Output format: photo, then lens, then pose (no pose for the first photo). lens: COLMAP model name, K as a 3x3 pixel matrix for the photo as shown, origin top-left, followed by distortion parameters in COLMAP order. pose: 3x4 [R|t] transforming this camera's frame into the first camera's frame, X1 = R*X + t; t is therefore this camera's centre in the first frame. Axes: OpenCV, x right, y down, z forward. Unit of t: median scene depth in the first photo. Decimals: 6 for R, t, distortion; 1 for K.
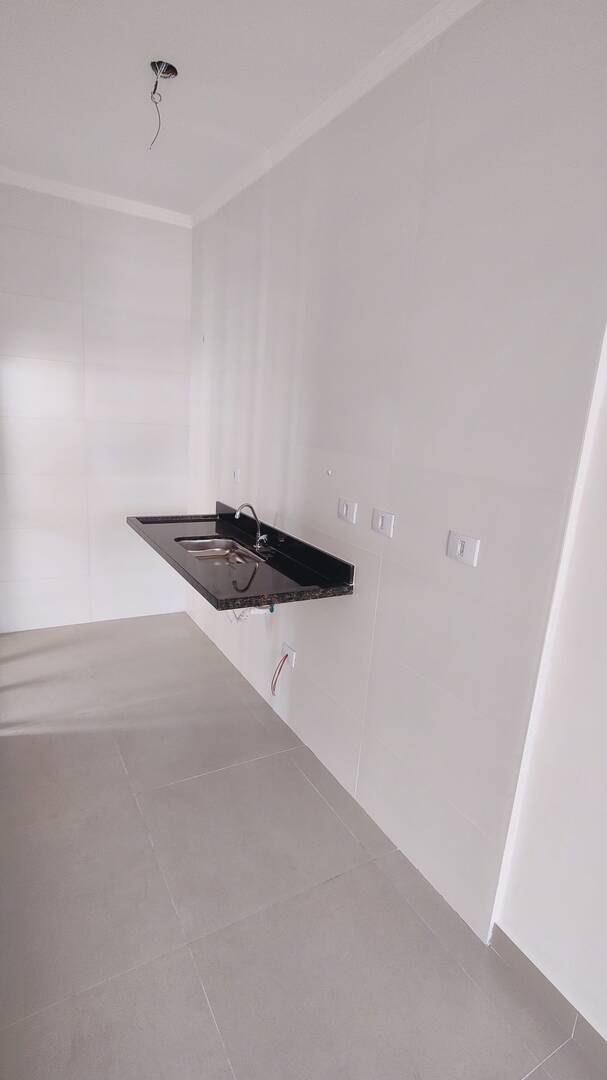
lens RADIAL K [[529.4, 0, 310.4], [0, 529.4, 536.9], [0, 0, 1]] dist [0.003170, 0.001102]
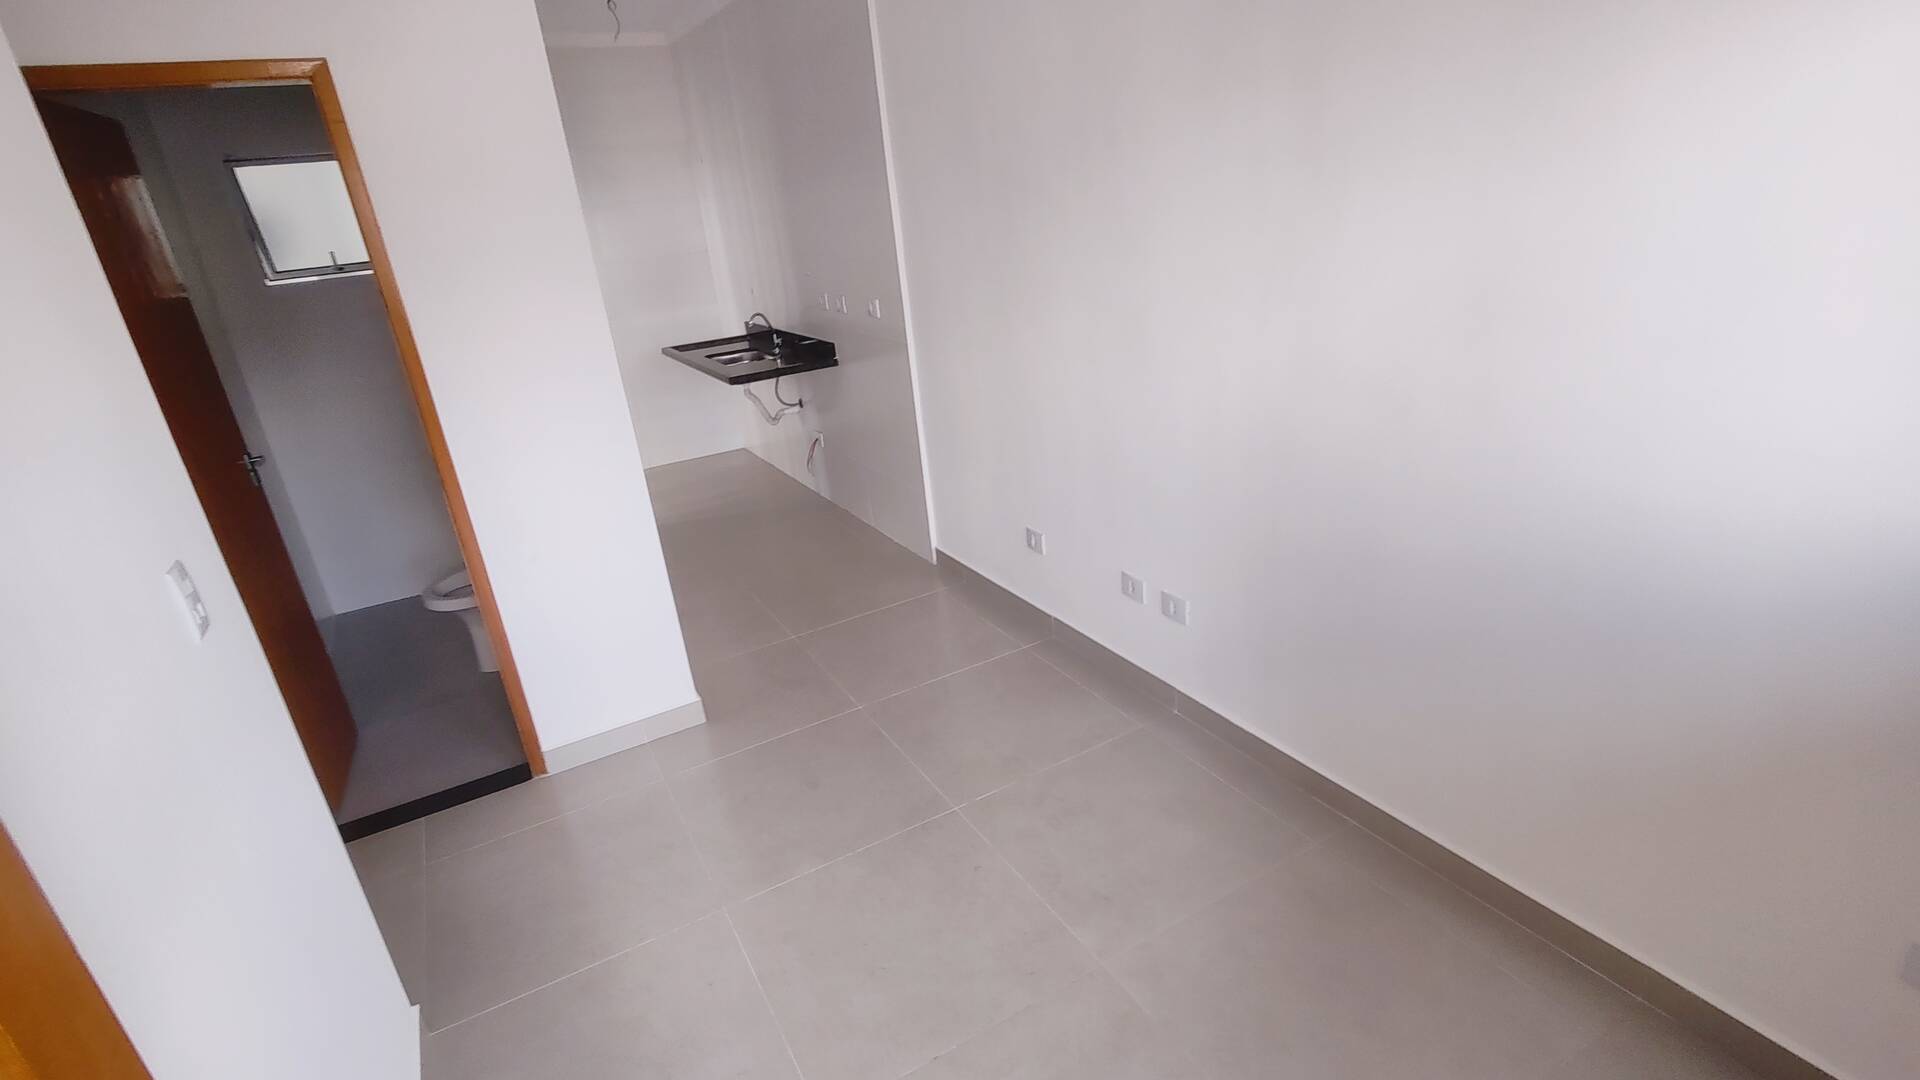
lens RADIAL K [[941.1, 0, 967.9], [0, 941.1, 537.6], [0, 0, 1]] dist [0.003170, 0.001102]
pose [[0.985584, -0.154701, -0.068494, 0.380844], [0.162651, 0.977826, 0.131912, 0.210348], [0.046568, -0.141151, 0.988892, -1.035510]]
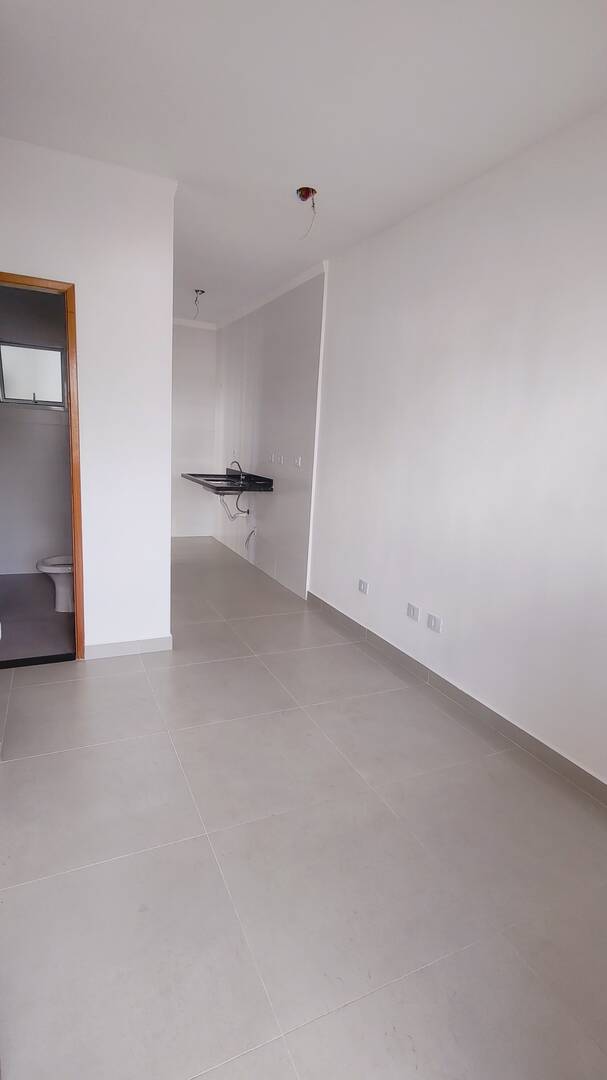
lens RADIAL K [[529.4, 0, 309.7], [0, 529.4, 538.7], [0, 0, 1]] dist [0.003170, 0.001102]
pose [[0.996728, -0.000577, -0.080821, 0.353634], [-0.003059, 0.998988, -0.044864, 0.344435], [0.080765, 0.044965, 0.995718, -1.122536]]
